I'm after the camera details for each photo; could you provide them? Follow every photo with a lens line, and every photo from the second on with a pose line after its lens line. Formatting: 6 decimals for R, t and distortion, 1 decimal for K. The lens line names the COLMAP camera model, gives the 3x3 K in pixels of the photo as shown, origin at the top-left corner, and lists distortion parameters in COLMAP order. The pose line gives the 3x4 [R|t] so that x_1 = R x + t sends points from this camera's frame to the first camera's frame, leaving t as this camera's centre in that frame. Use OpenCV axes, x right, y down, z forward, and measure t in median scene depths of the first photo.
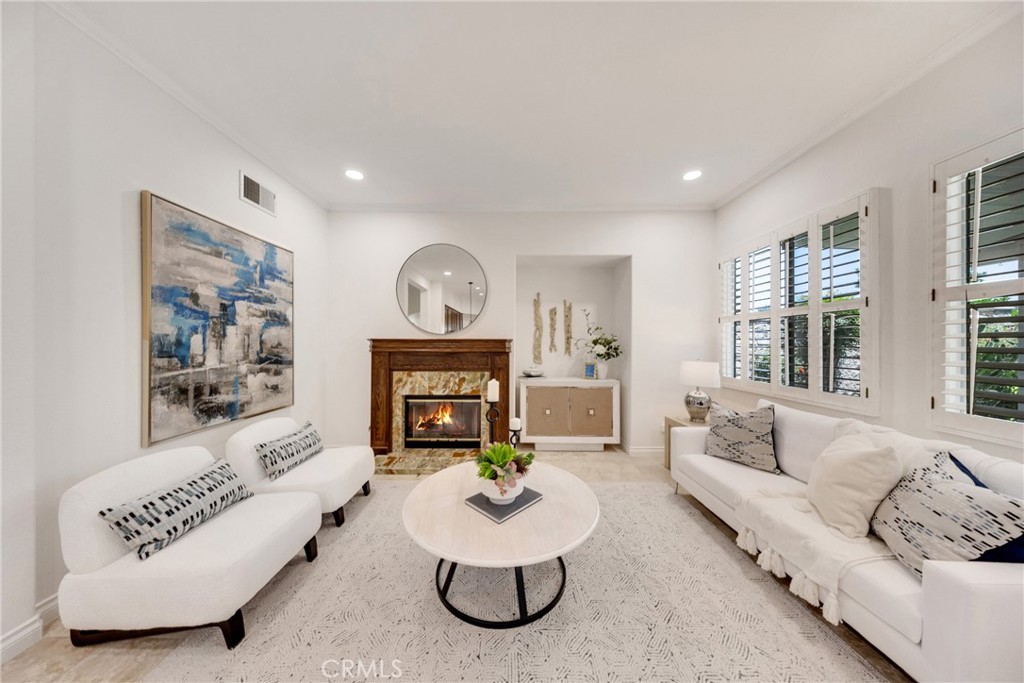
lens RADIAL K [[300.5, 0, 514.8], [0, 300.5, 341.2], [0, 0, 1]] dist [-0.001476, -0.000763]
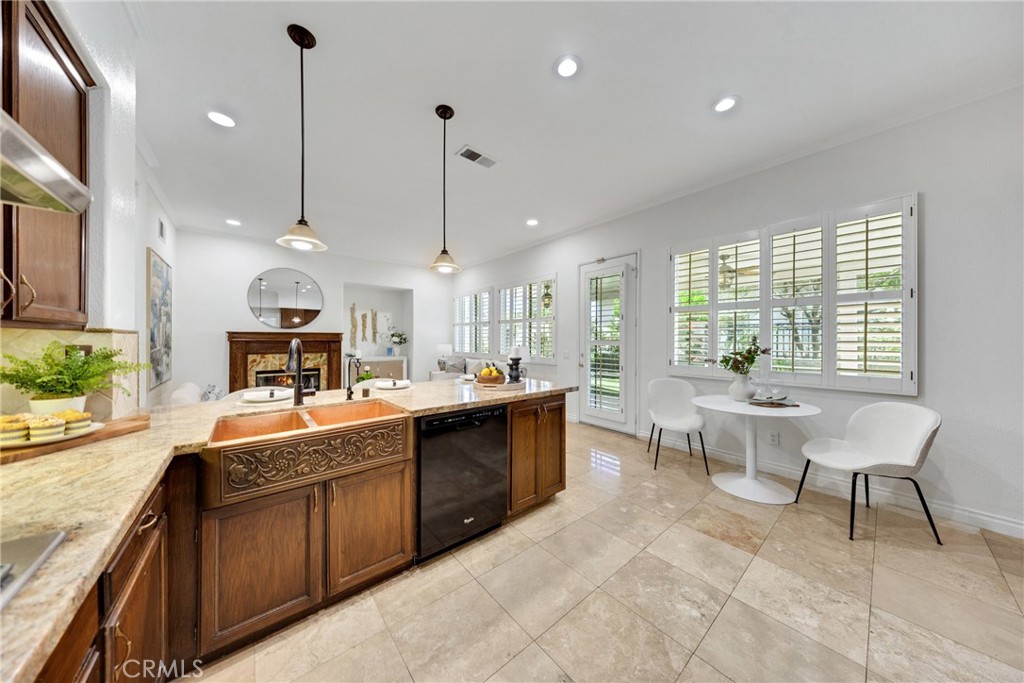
lens RADIAL K [[300.5, 0, 518.6], [0, 300.5, 338.9], [0, 0, 1]] dist [-0.001476, -0.000763]
pose [[0.753545, -0.002382, 0.657392, -0.369999], [-0.002197, 0.999979, 0.006141, 0.013299], [-0.657393, -0.006072, 0.753524, -0.901155]]
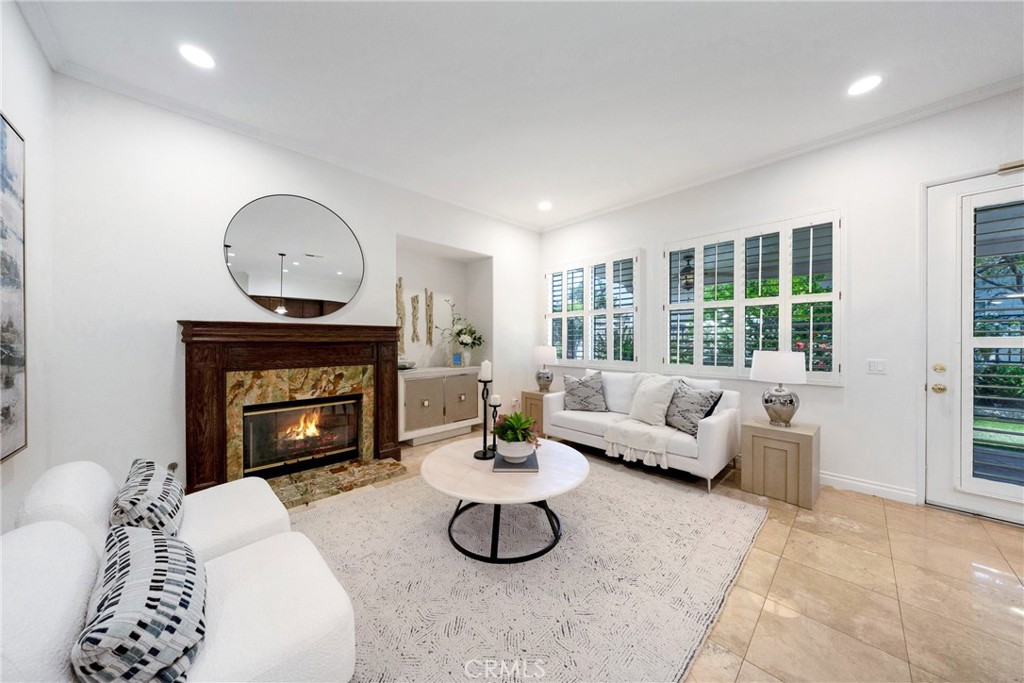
lens RADIAL K [[327.8, 0, 513.5], [0, 327.8, 339.5], [0, 0, 1]] dist [0.000928, -0.000094]
pose [[0.723848, -0.004154, 0.689947, -0.441959], [0.000801, 0.999986, 0.005180, 0.025821], [-0.689959, -0.003197, 0.723841, 0.043726]]
